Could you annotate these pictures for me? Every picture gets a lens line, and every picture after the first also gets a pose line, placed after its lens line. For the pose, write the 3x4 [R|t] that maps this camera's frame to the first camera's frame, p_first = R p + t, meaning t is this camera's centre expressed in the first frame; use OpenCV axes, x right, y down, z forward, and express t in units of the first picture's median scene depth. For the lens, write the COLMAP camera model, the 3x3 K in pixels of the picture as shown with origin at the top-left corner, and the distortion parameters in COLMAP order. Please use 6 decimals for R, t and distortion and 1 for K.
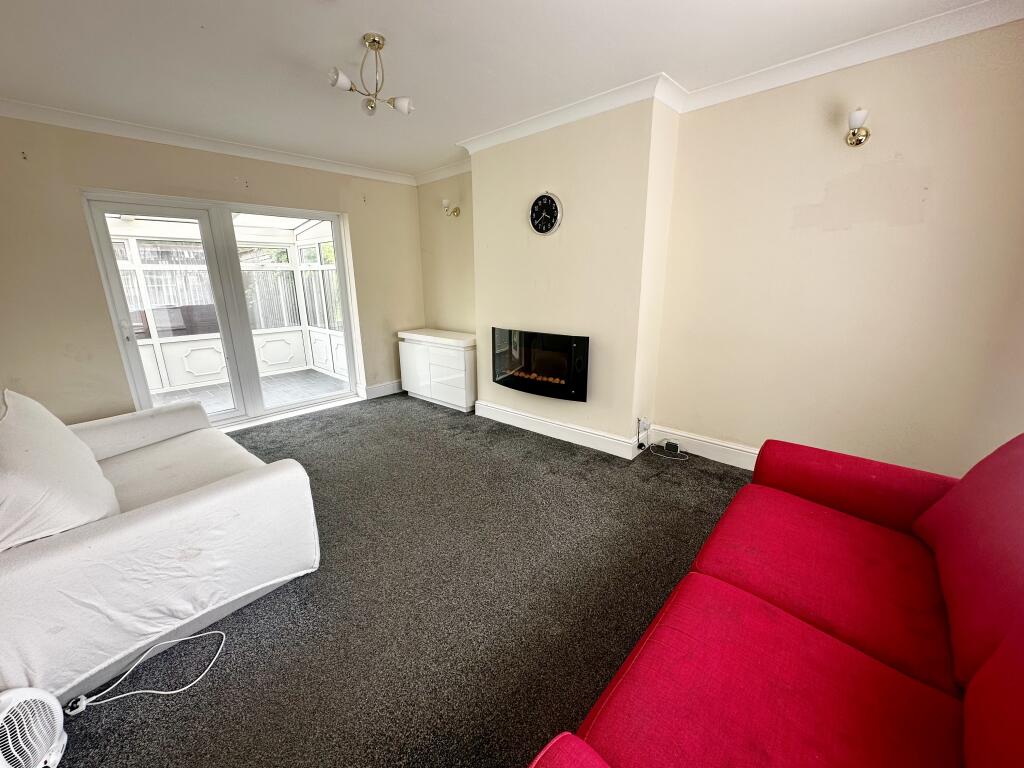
lens RADIAL K [[408.1, 0, 510.8], [0, 408.1, 384.0], [0, 0, 1]] dist [0.000068, 0.000239]
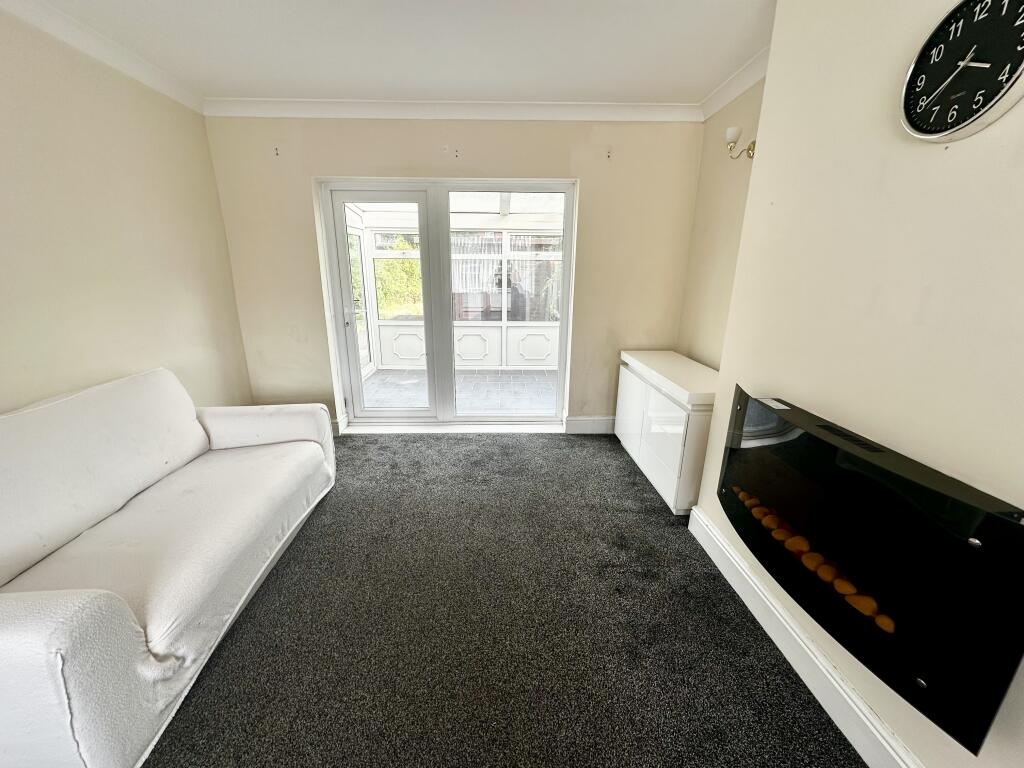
lens RADIAL K [[408.1, 0, 510.8], [0, 408.1, 384.0], [0, 0, 1]] dist [0.000068, 0.000239]
pose [[0.698228, 0.209217, -0.684621, 0.079998], [-0.196543, 0.975616, 0.097695, -0.119364], [0.688367, 0.066345, 0.722322, 0.446909]]
